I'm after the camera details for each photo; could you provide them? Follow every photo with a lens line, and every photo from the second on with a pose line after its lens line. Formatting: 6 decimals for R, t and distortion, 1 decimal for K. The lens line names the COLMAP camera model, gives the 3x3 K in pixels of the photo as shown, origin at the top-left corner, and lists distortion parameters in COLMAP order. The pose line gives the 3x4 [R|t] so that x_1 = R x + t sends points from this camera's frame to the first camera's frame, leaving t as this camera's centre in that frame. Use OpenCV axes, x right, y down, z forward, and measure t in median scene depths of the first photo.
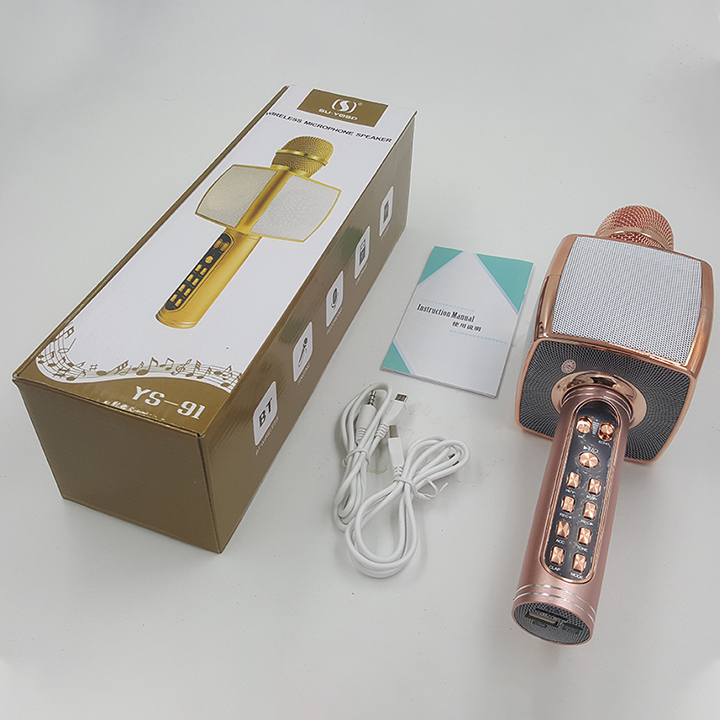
lens RADIAL K [[792.4, 0, 360.0], [0, 792.4, 360.0], [0, 0, 1]] dist [0.135681, -0.025814]
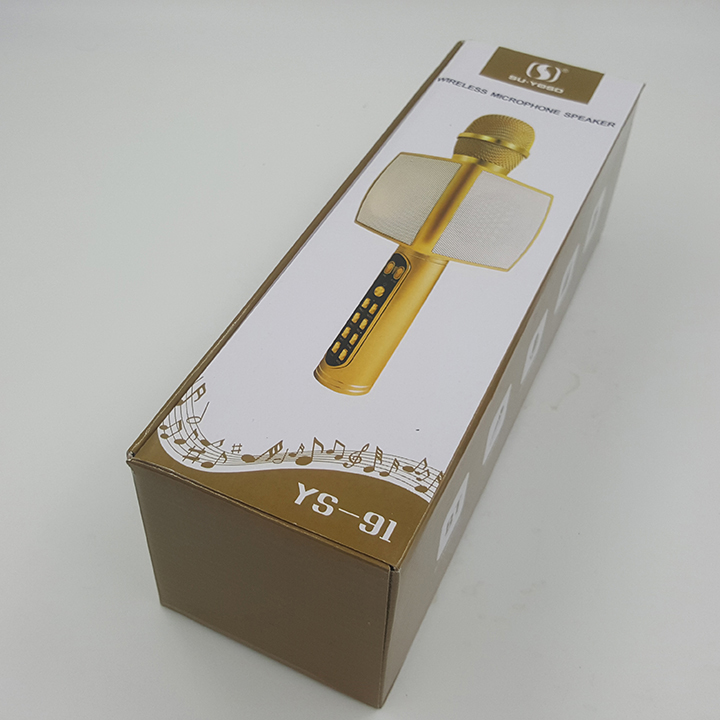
lens RADIAL K [[971.3, 0, 360.0], [0, 971.3, 360.0], [0, 0, 1]] dist [0.198762, -0.510324]
pose [[0.996586, 0.065830, -0.049818, -0.159832], [-0.065224, 0.997777, 0.013703, -0.075678], [0.050610, -0.010407, 0.998664, 0.127431]]
